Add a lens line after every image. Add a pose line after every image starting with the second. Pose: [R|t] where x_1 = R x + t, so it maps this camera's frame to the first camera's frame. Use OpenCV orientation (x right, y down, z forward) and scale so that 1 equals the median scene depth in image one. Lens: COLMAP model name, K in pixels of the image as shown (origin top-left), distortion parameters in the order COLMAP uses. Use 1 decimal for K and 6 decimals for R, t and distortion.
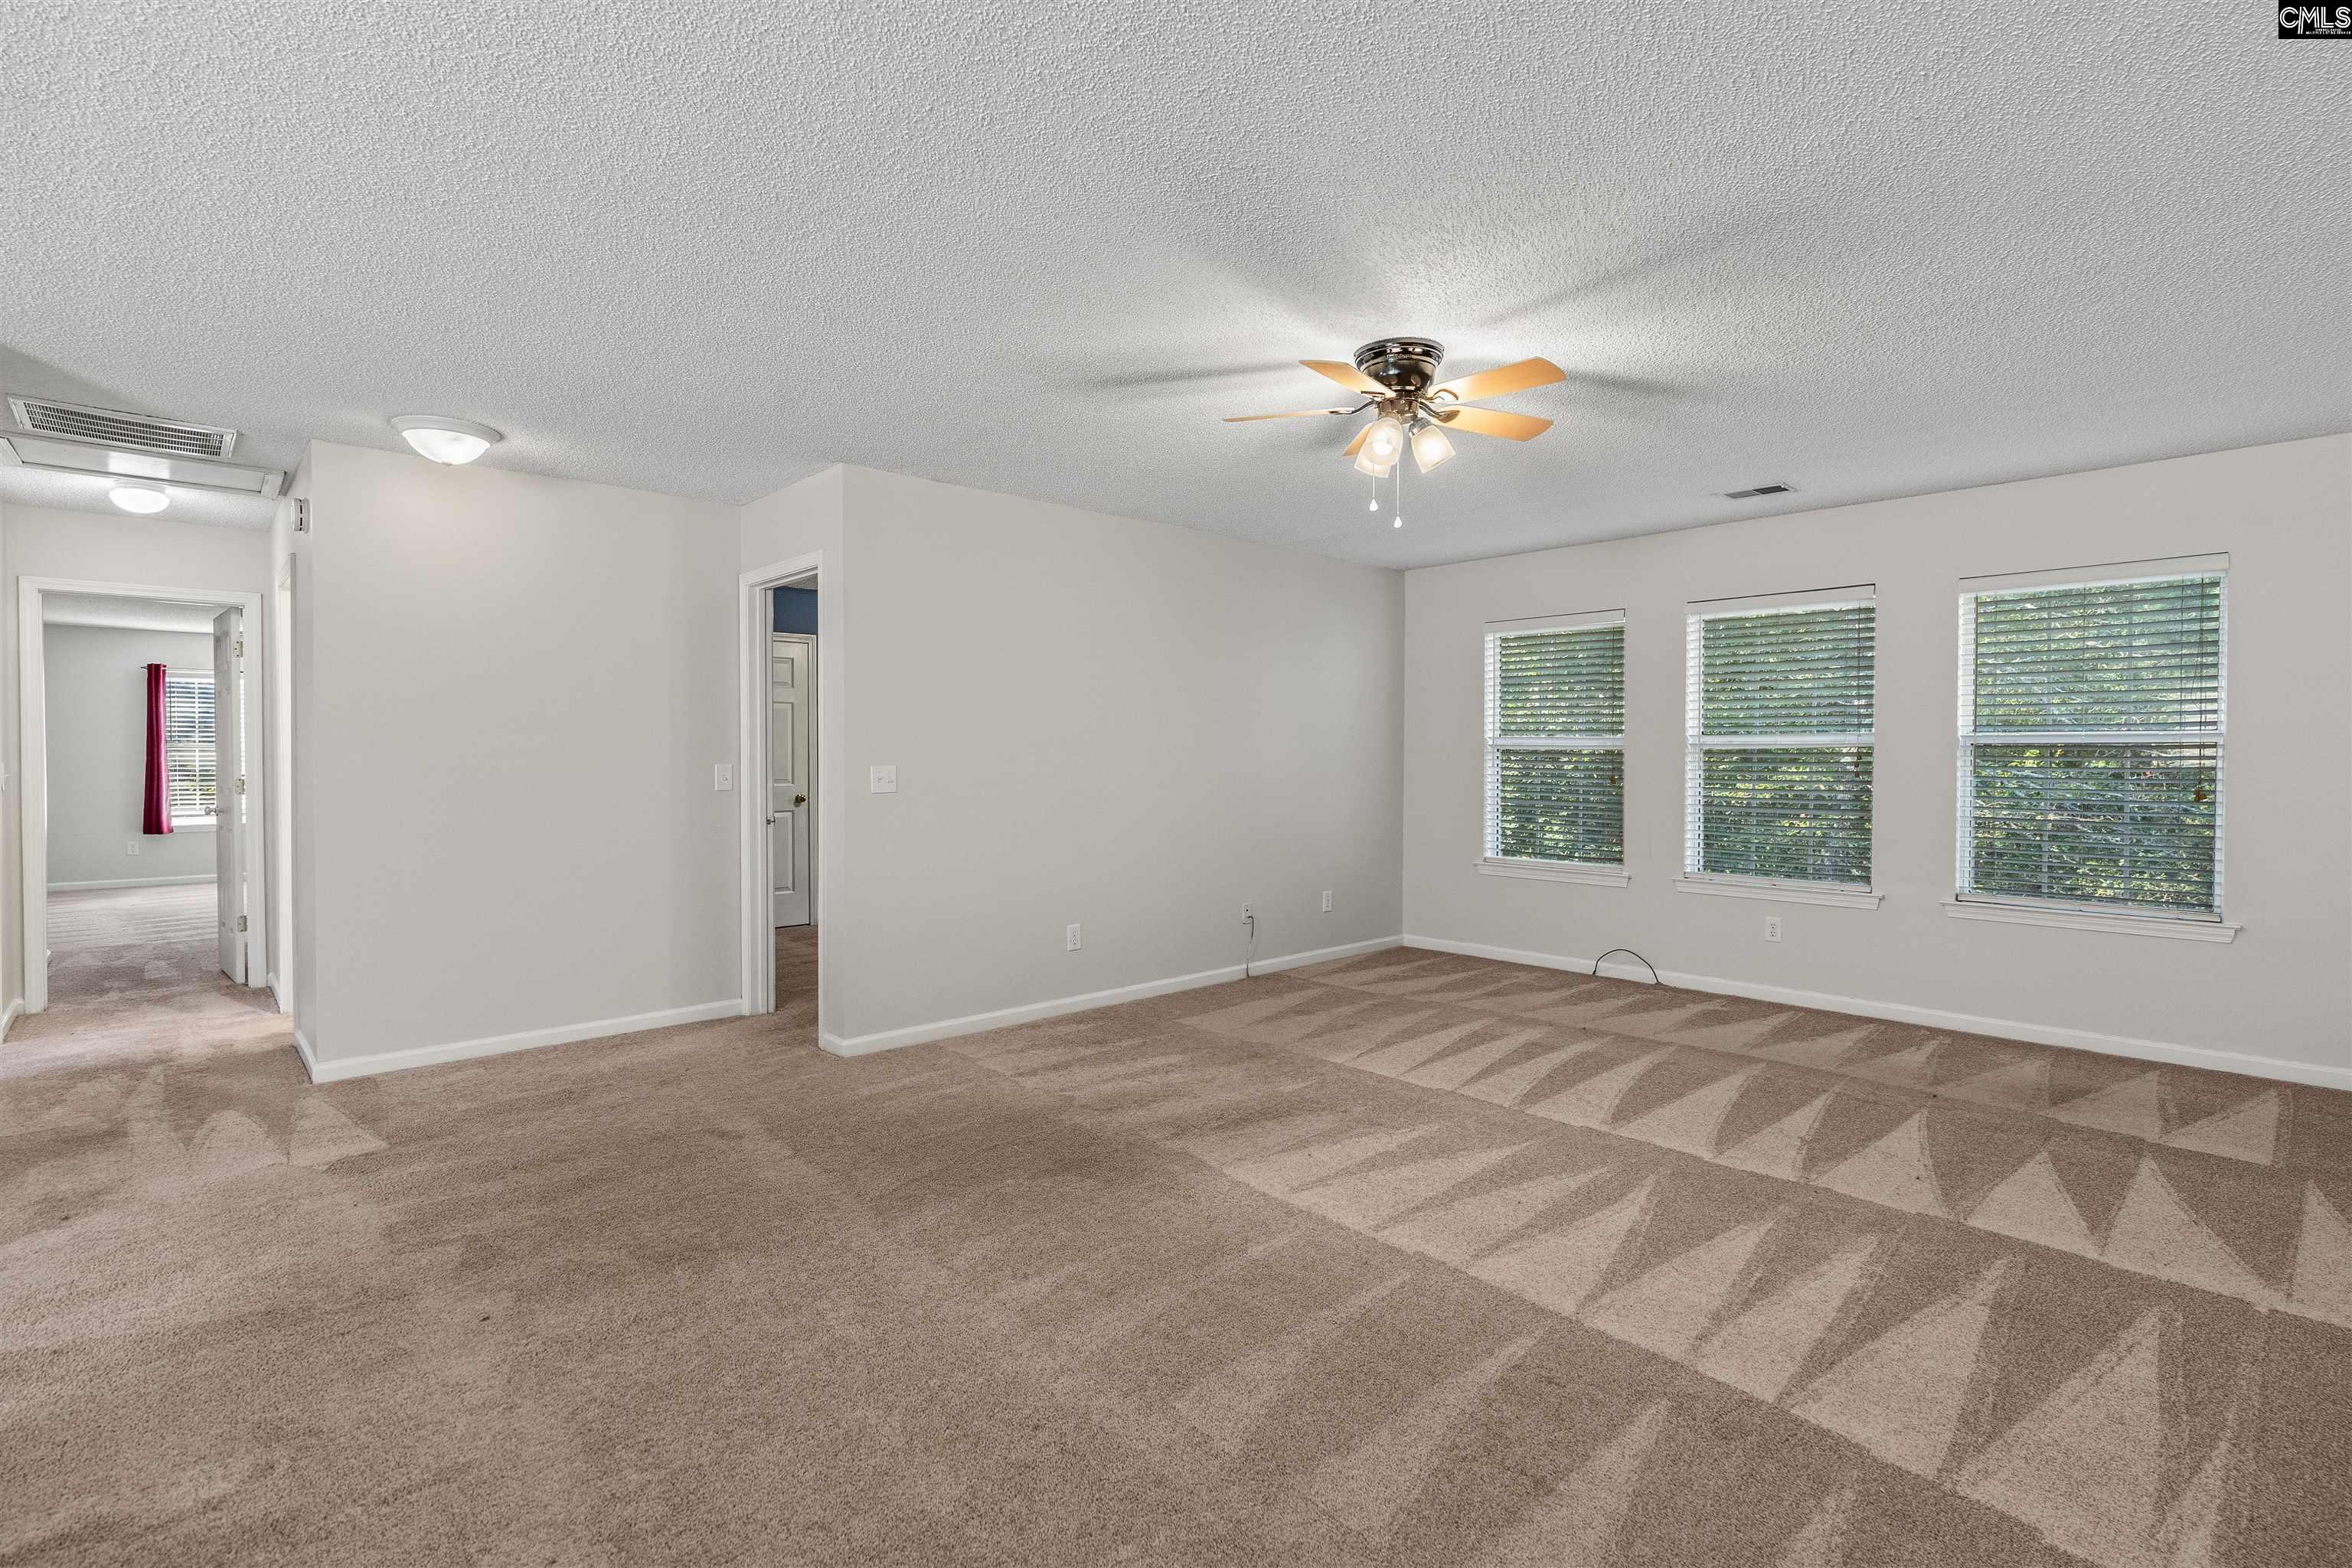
lens RADIAL K [[1090.0, 0, 1183.0], [0, 1090.0, 780.6], [0, 0, 1]] dist [-0.005425, 0.002472]
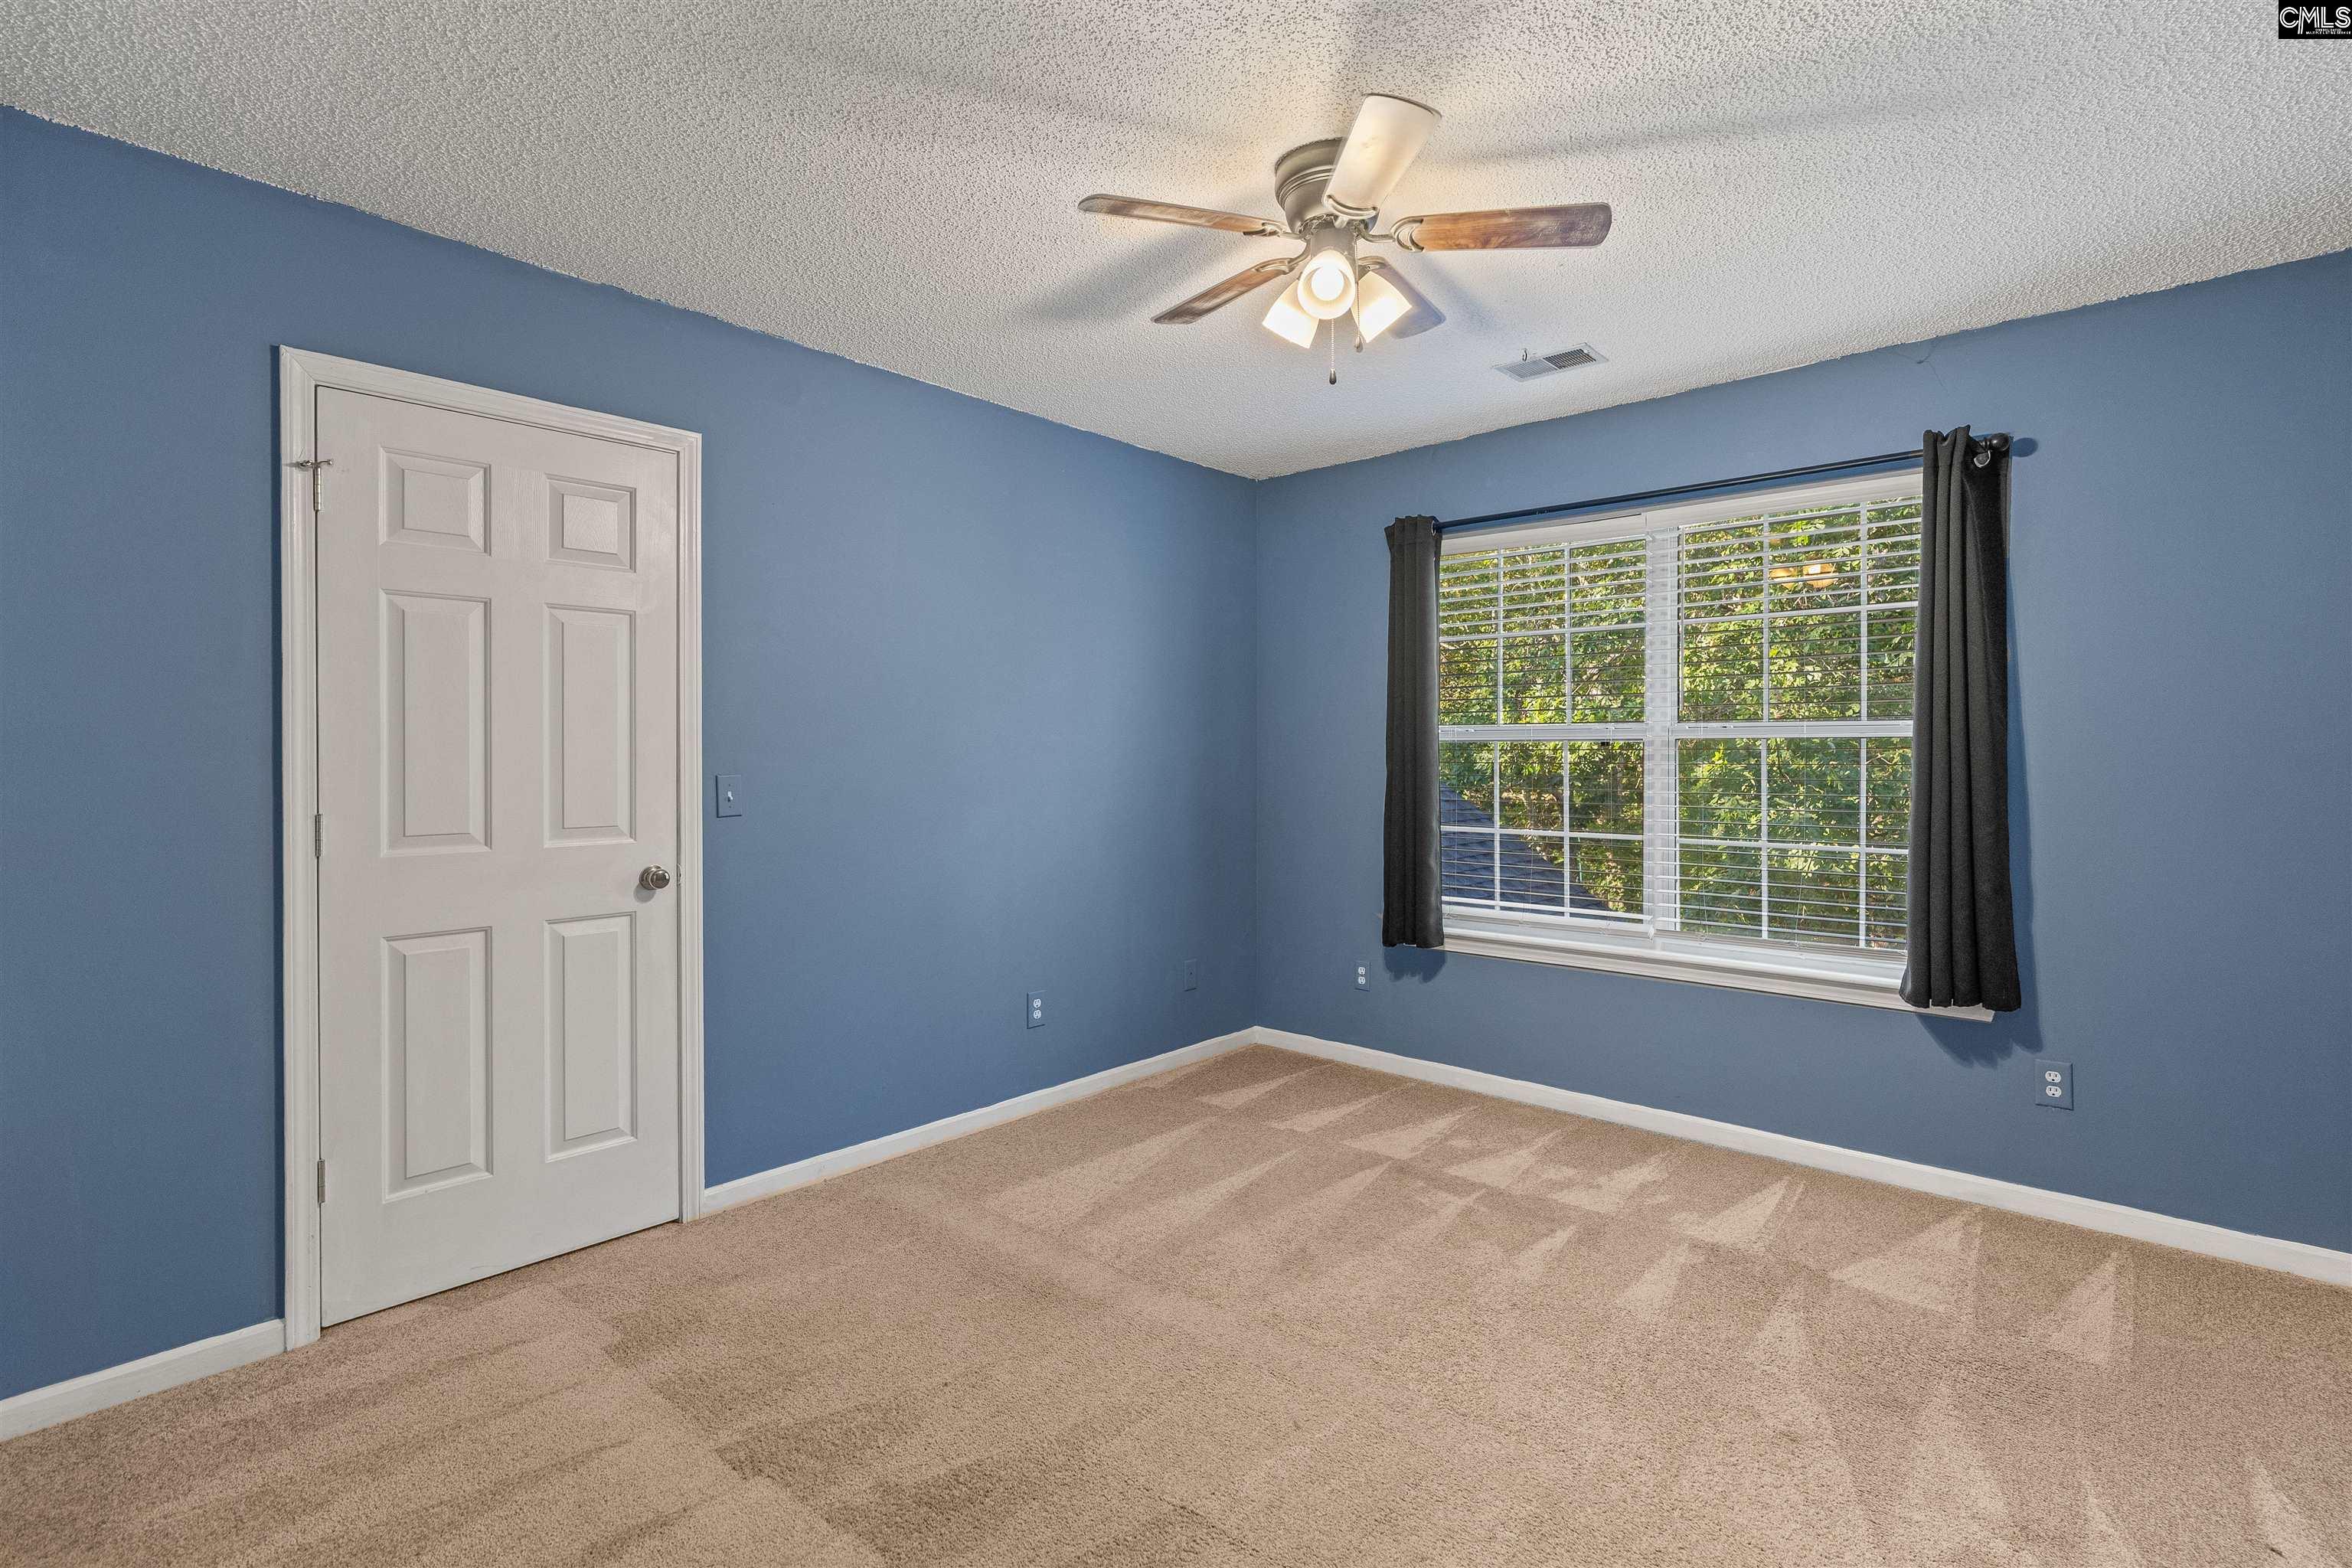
lens RADIAL K [[1090.0, 0, 1187.5], [0, 1090.0, 769.1], [0, 0, 1]] dist [-0.005425, 0.002472]
pose [[0.996461, -0.005384, 0.083886, -0.302499], [0.006297, 0.999924, -0.010617, -0.023748], [-0.083823, 0.011108, 0.996419, 0.924638]]
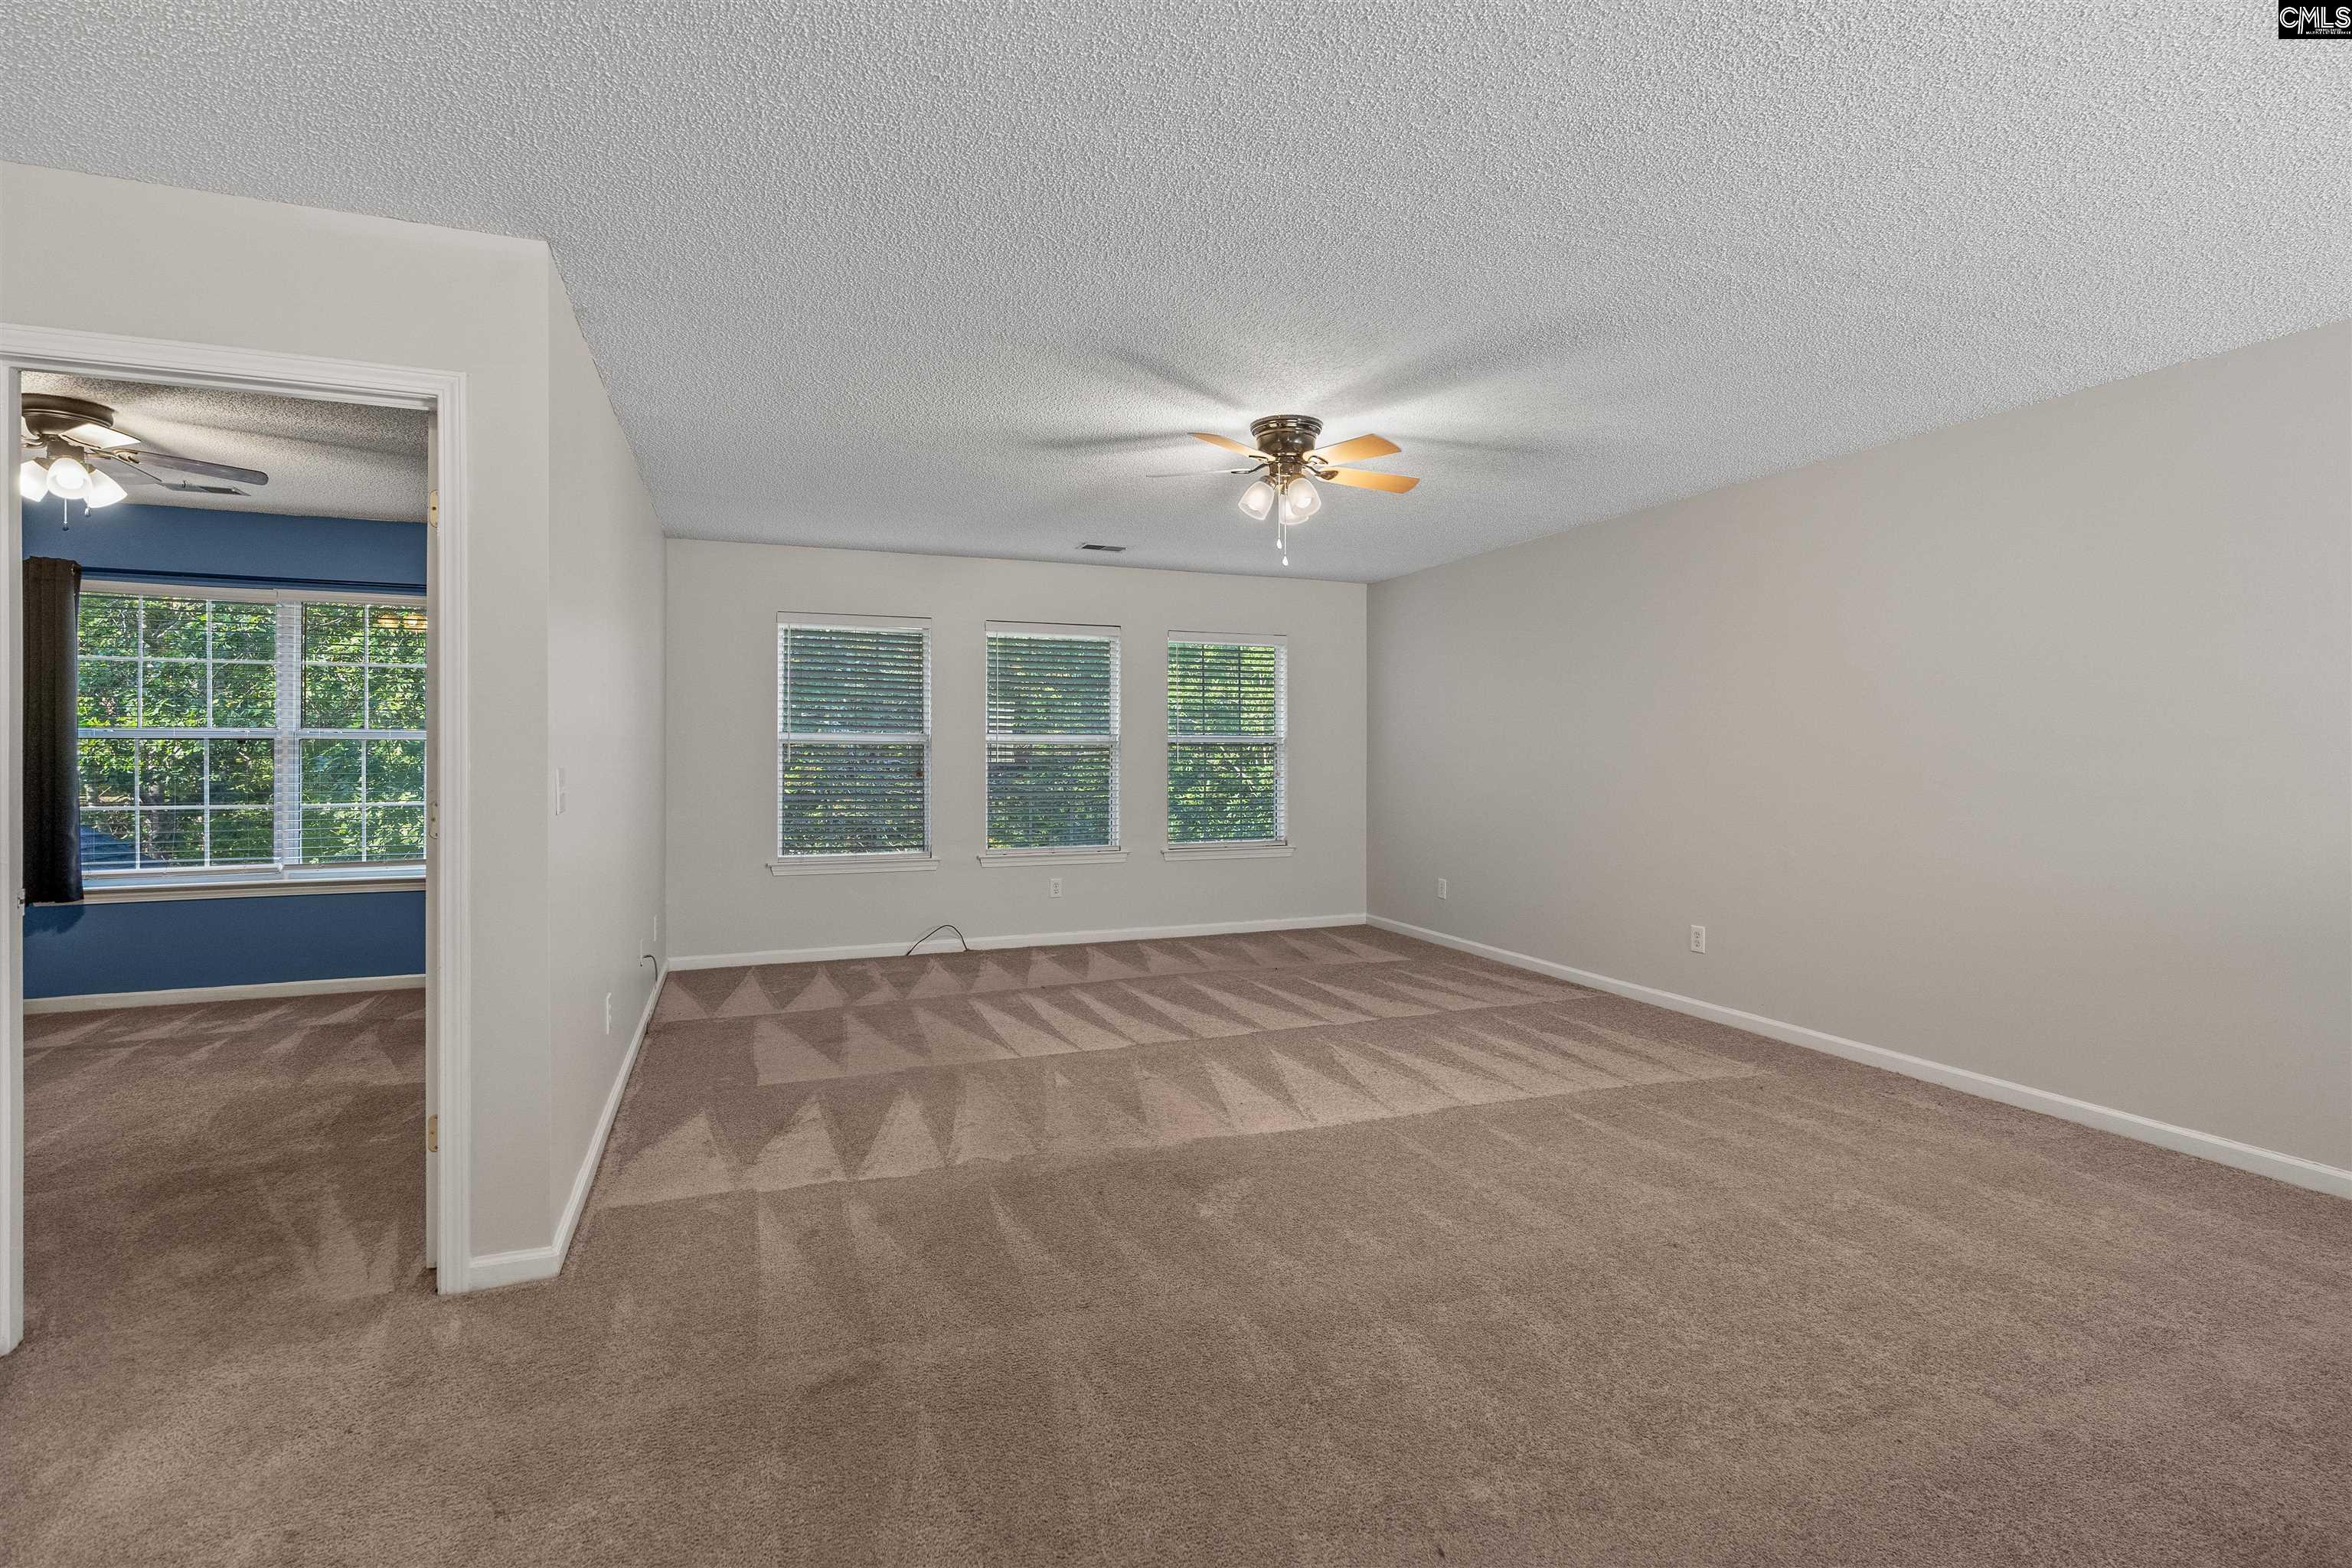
lens RADIAL K [[1090.0, 0, 1190.1], [0, 1090.0, 744.3], [0, 0, 1]] dist [-0.005425, 0.002472]
pose [[0.367068, 0.004878, 0.930181, -0.601730], [0.023518, 0.999618, -0.014522, -0.008161], [-0.929897, 0.027207, 0.366813, 0.393091]]
